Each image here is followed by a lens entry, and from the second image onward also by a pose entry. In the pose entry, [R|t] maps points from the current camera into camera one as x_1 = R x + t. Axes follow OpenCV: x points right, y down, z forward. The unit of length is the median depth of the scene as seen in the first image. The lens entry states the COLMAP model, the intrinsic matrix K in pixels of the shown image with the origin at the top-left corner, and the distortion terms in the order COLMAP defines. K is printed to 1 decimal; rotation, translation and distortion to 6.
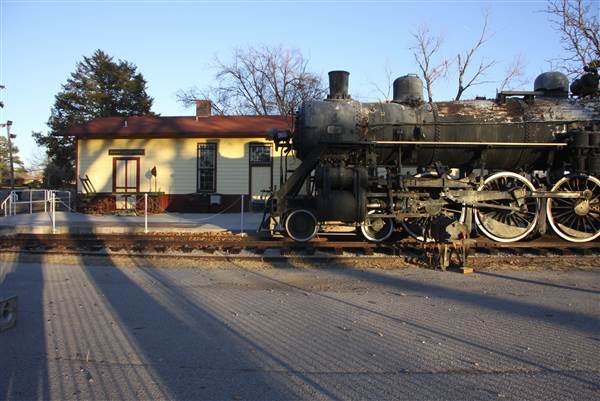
lens RADIAL K [[465.6, 0, 298.4], [0, 465.6, 204.1], [0, 0, 1]] dist [-0.181223, 0.143050]
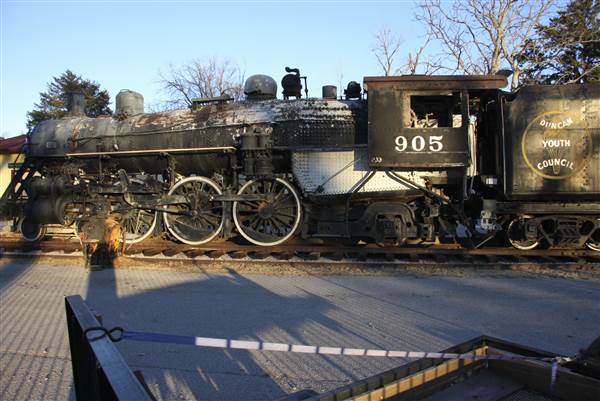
lens RADIAL K [[468.3, 0, 296.0], [0, 468.3, 207.0], [0, 0, 1]] dist [-0.178194, 0.140488]
pose [[0.989466, -0.009340, -0.144462, 0.468911], [0.008498, 0.999943, -0.006444, 0.003807], [0.144514, 0.005149, 0.989489, -0.009131]]
